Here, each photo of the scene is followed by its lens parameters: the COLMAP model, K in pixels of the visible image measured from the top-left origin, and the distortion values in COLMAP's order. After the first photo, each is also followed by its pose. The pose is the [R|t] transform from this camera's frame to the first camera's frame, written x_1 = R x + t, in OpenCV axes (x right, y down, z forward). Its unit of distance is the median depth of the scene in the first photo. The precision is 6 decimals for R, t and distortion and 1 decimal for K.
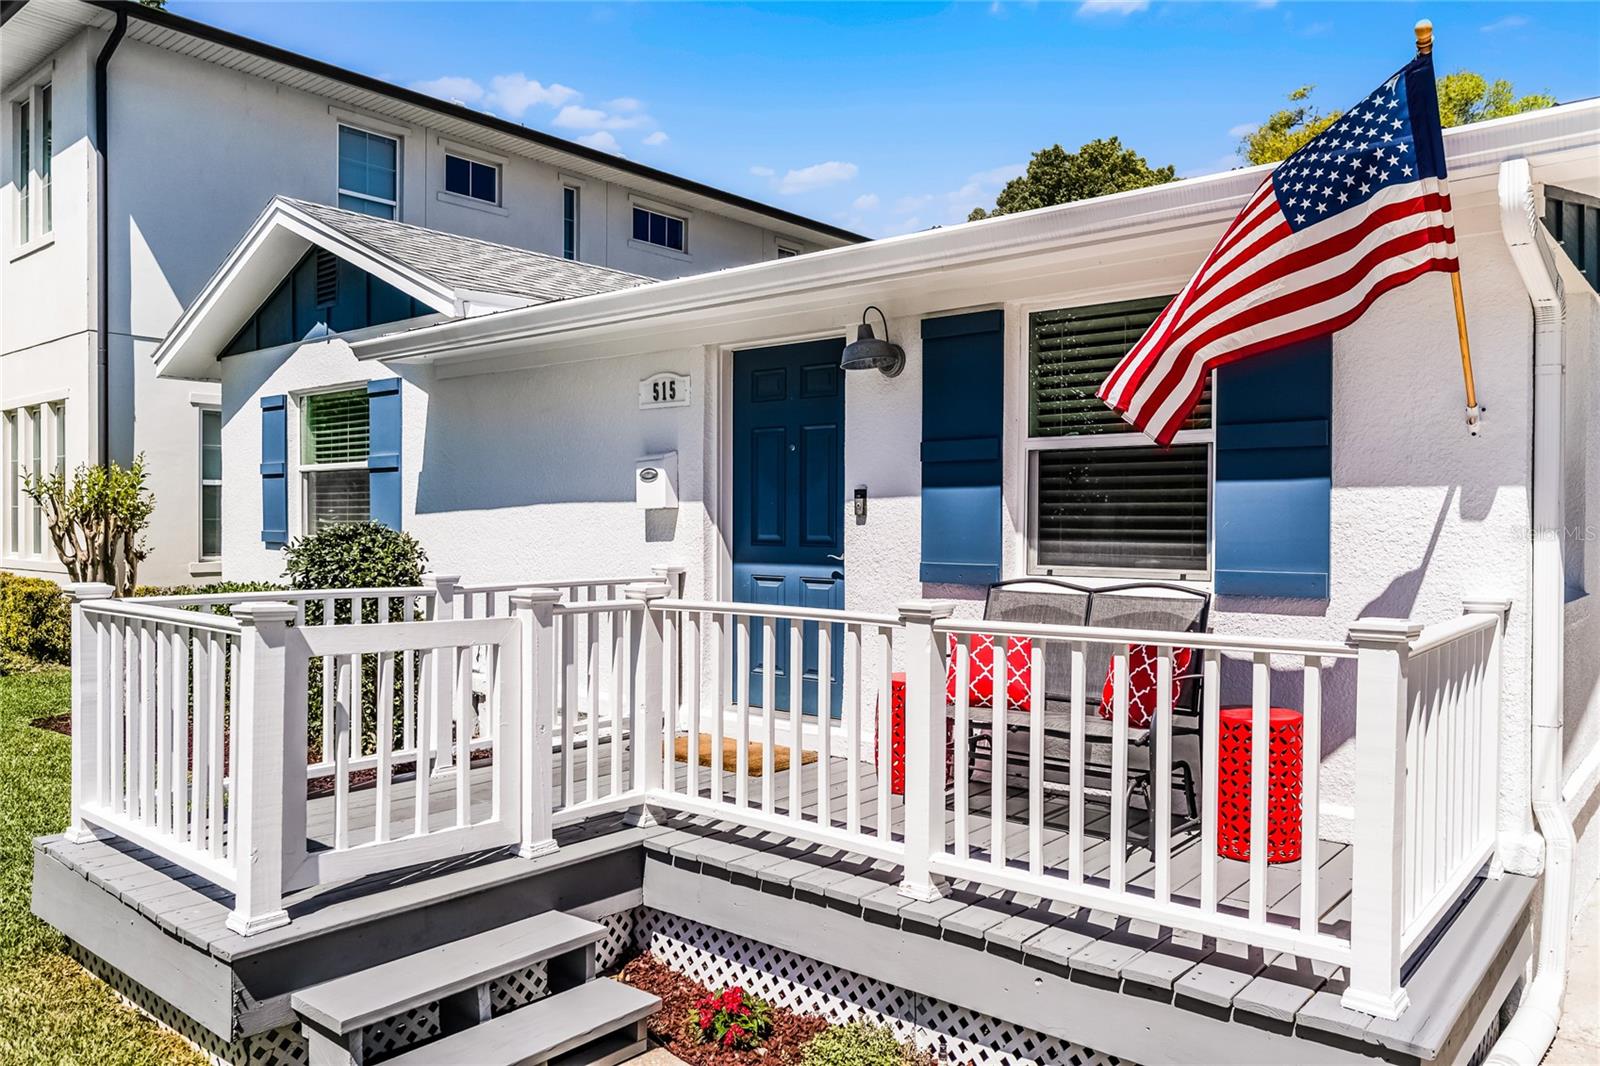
lens RADIAL K [[1114.7, 0, 802.2], [0, 1114.7, 534.6], [0, 0, 1]] dist [0.003386, 0.001525]
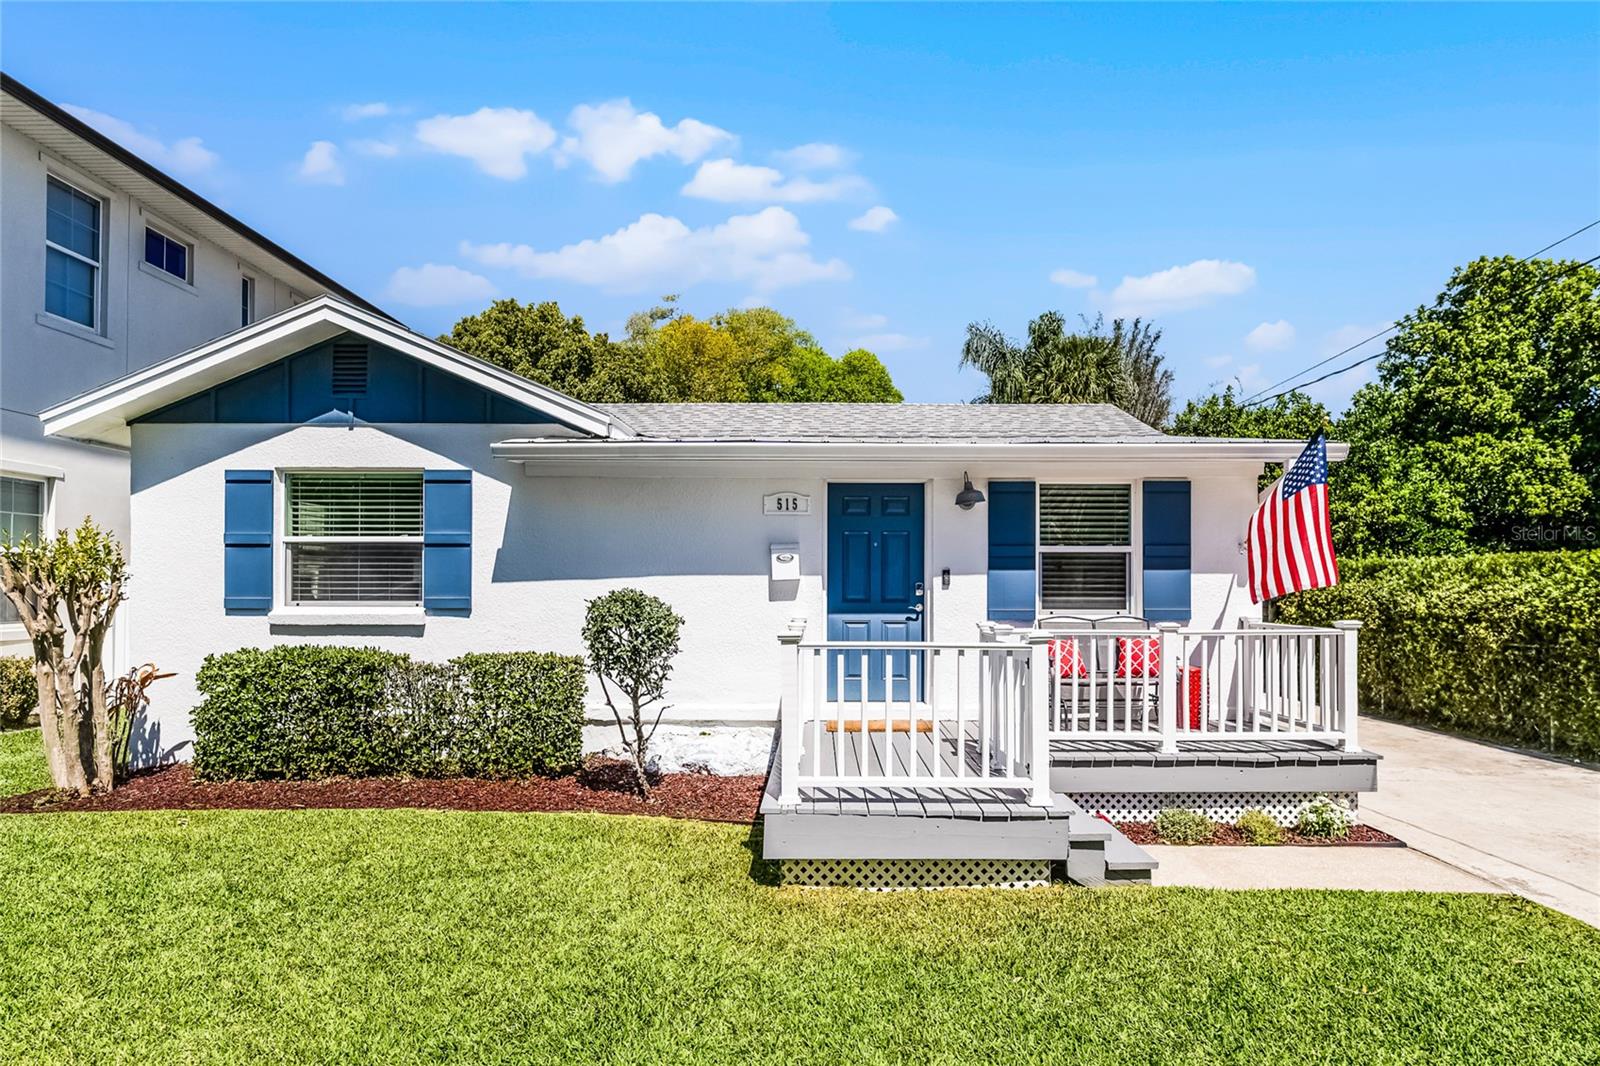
lens RADIAL K [[850.9, 0, 828.8], [0, 850.9, 584.9], [0, 0, 1]] dist [0.000013, -0.002345]
pose [[0.777015, 0.002085, 0.629478, -0.821673], [0.008298, 0.999874, -0.013556, 0.000610], [-0.629427, 0.015756, 0.776900, 0.045292]]
